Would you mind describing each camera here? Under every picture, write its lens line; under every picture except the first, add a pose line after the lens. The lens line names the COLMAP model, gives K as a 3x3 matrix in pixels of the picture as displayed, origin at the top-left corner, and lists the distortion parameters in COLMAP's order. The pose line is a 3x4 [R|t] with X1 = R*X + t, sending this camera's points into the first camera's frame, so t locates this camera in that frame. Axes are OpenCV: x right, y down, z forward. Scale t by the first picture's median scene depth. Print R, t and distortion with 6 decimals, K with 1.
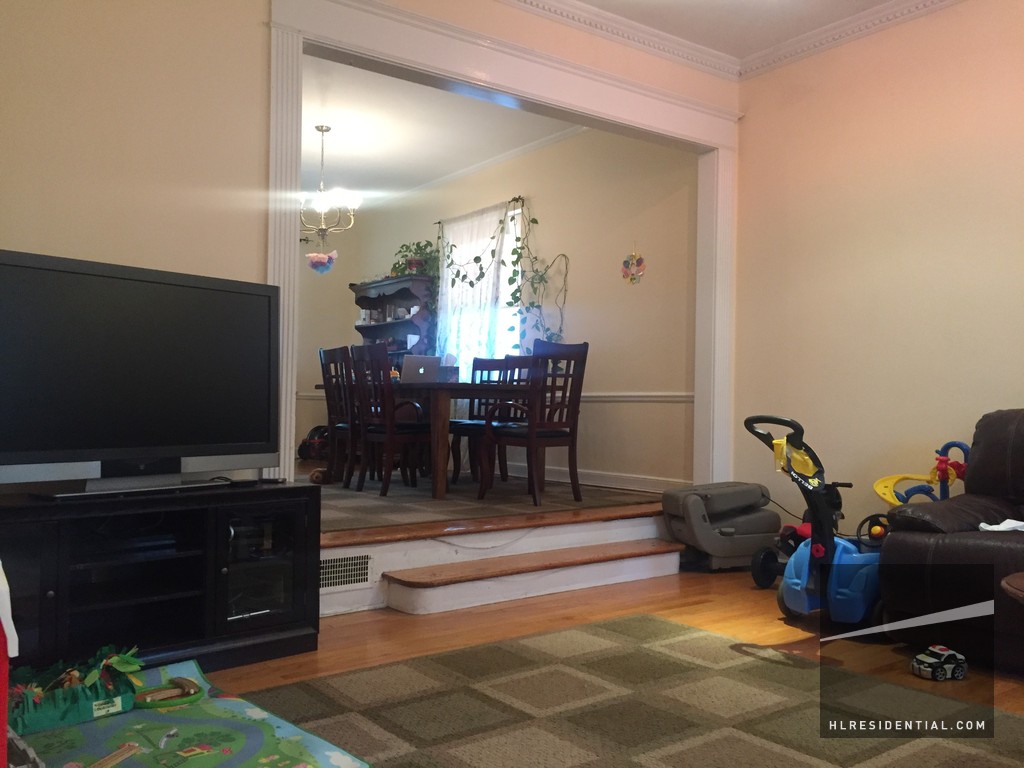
lens RADIAL K [[870.3, 0, 512.7], [0, 870.3, 384.6], [0, 0, 1]] dist [0.077188, -0.099299]
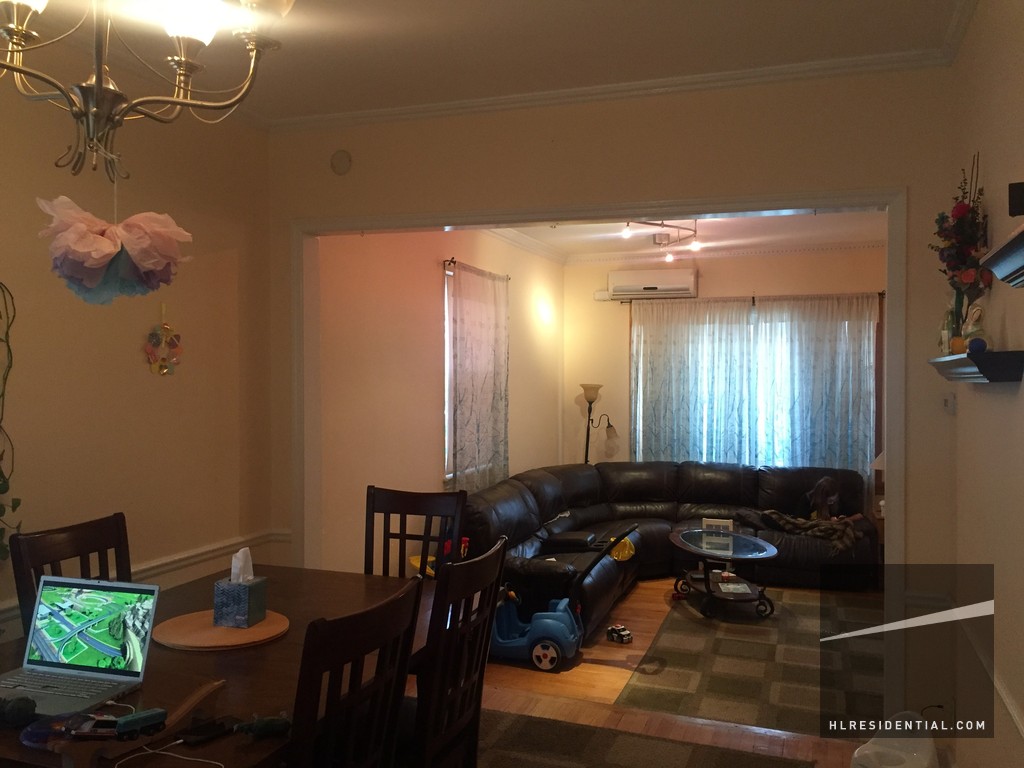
lens RADIAL K [[870.3, 0, 511.9], [0, 870.3, 382.0], [0, 0, 1]] dist [0.077188, -0.099299]
pose [[-0.553180, -0.046952, 0.831738, -0.936013], [-0.057261, 0.998192, 0.018264, -0.256828], [-0.831092, -0.037522, -0.554868, 2.150875]]
